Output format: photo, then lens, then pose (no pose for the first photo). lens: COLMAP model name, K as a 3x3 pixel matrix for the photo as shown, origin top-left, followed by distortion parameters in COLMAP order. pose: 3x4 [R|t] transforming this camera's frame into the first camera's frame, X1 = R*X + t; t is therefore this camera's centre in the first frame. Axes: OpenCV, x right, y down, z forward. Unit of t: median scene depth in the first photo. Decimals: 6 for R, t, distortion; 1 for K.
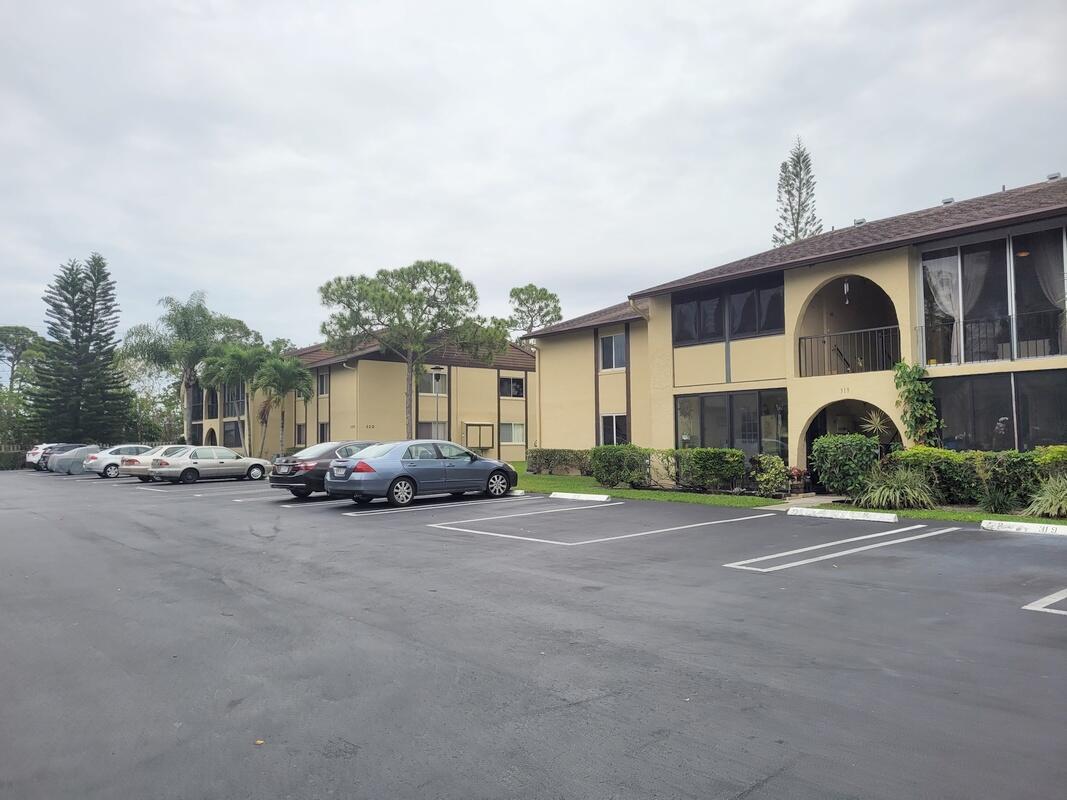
lens RADIAL K [[802.3, 0, 530.1], [0, 802.3, 397.9], [0, 0, 1]] dist [0.033363, -0.009417]
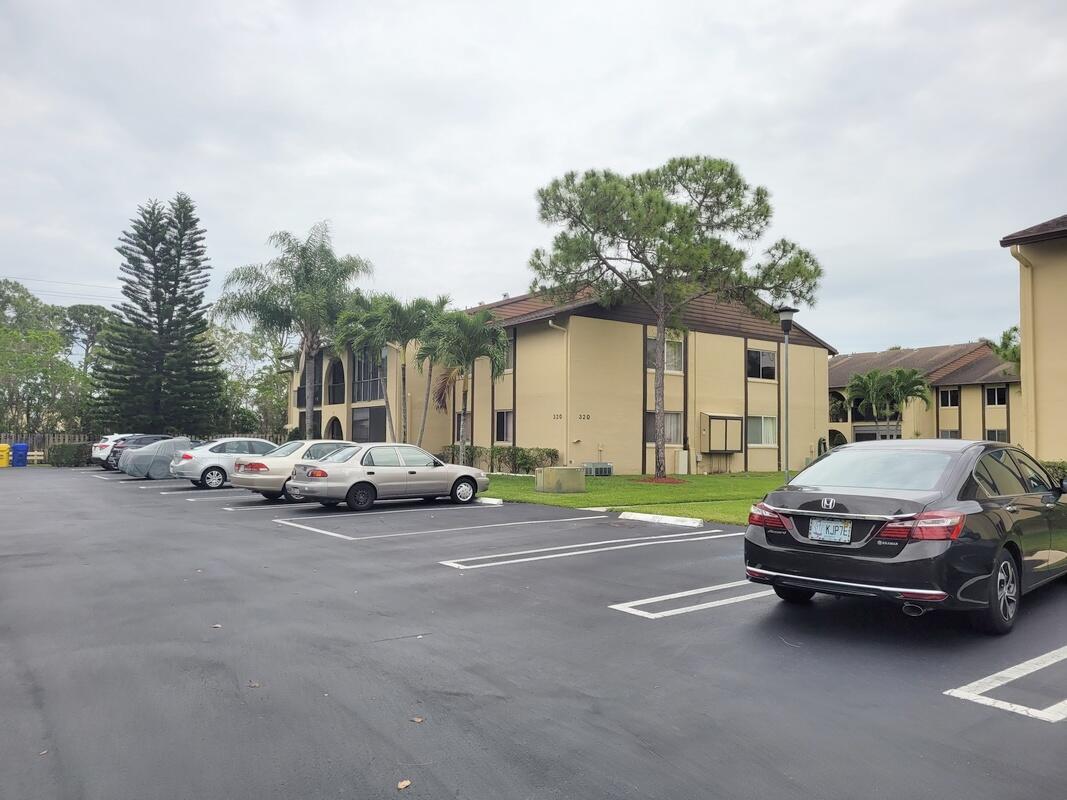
lens RADIAL K [[802.3, 0, 537.4], [0, 802.3, 404.3], [0, 0, 1]] dist [0.033363, -0.009417]
pose [[0.997744, 0.015274, -0.065366, -0.171530], [-0.014654, 0.999843, 0.009954, 0.017076], [0.065508, -0.008974, 0.997812, 0.296535]]
